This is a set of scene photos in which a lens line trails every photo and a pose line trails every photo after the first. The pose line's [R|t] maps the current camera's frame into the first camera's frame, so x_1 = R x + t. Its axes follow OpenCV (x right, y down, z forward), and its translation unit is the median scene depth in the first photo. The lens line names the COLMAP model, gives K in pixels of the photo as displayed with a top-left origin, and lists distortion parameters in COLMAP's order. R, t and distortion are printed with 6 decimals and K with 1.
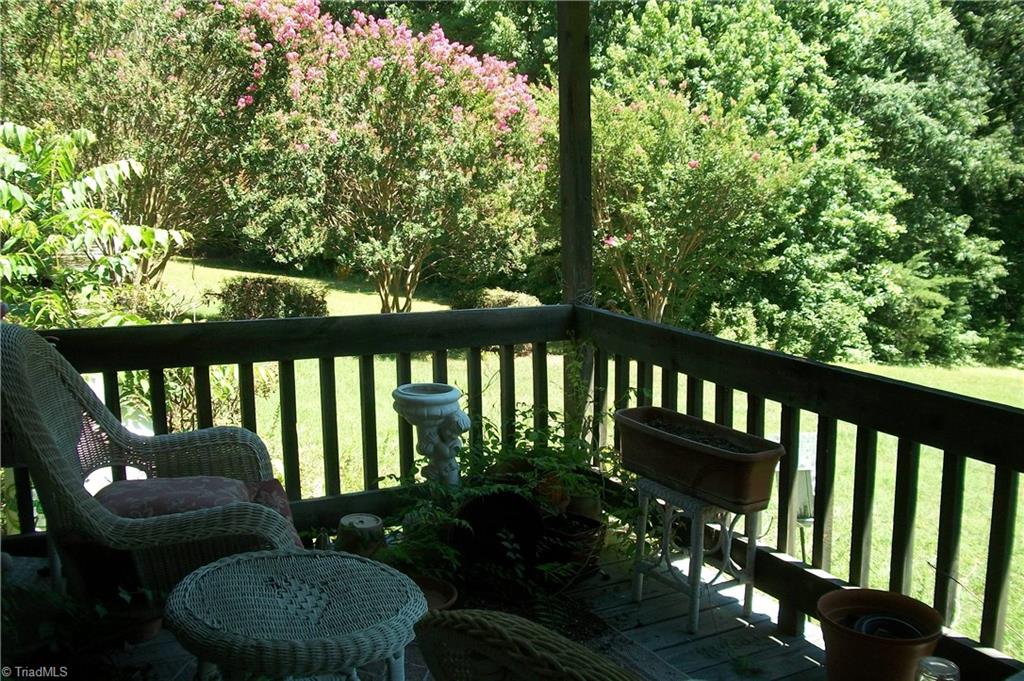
lens RADIAL K [[980.9, 0, 512.1], [0, 980.9, 319.2], [0, 0, 1]] dist [-0.137297, 0.061876]
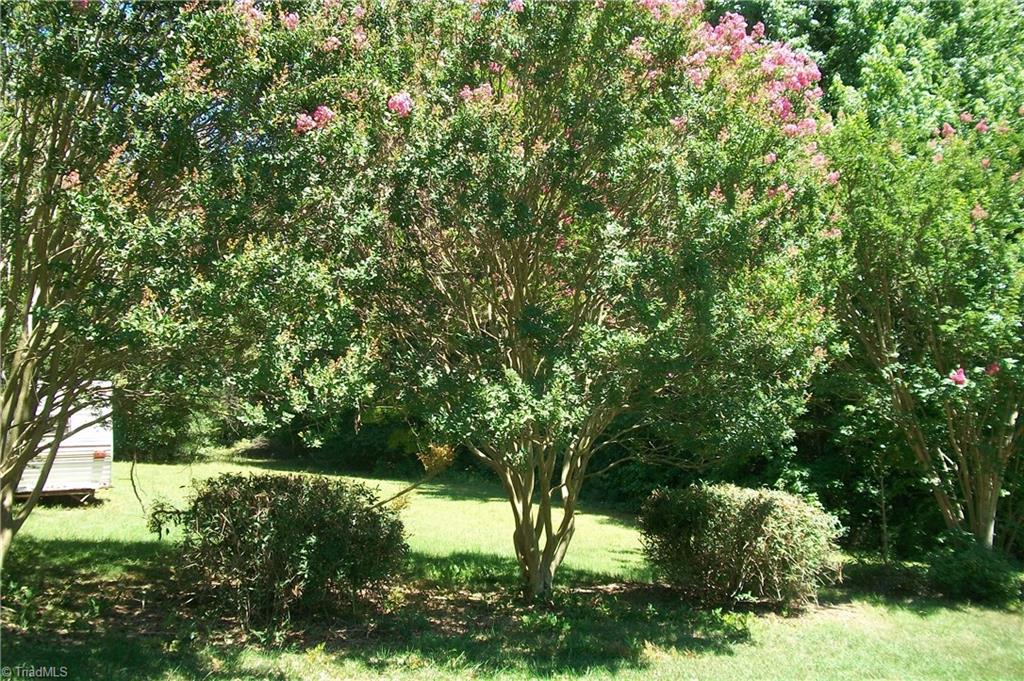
lens RADIAL K [[980.9, 0, 512.1], [0, 980.9, 319.2], [0, 0, 1]] dist [-0.137297, 0.061876]
pose [[0.990329, -0.053048, -0.128193, -0.089041], [0.025267, 0.977522, -0.209315, -0.018645], [0.136415, 0.204052, 0.969409, 0.604442]]
